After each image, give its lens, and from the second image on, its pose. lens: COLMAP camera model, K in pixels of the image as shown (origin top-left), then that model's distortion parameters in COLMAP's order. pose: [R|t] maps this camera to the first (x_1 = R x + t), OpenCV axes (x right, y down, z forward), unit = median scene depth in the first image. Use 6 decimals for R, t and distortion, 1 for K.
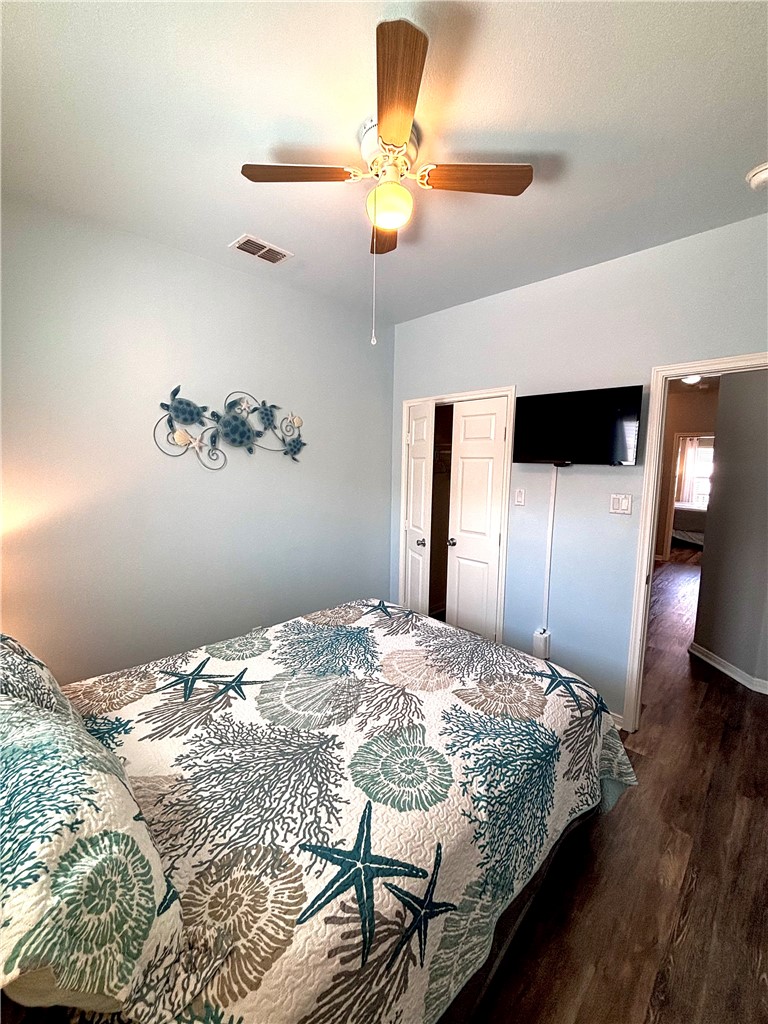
lens RADIAL K [[410.8, 0, 387.0], [0, 410.8, 510.9], [0, 0, 1]] dist [-0.006283, 0.000897]
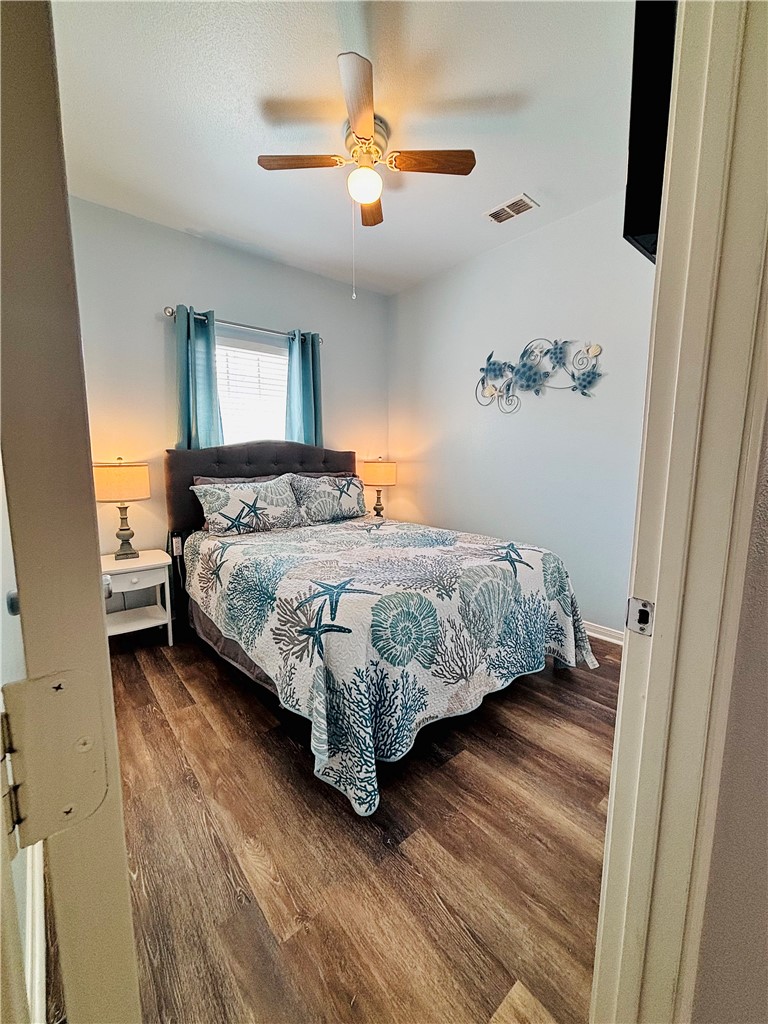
lens RADIAL K [[410.8, 0, 387.0], [0, 410.8, 510.9], [0, 0, 1]] dist [-0.006283, 0.000897]
pose [[-0.090047, 0.116759, -0.989070, 0.825962], [-0.116083, 0.985105, 0.126860, 0.071348], [0.989149, 0.126238, -0.075151, 0.745314]]
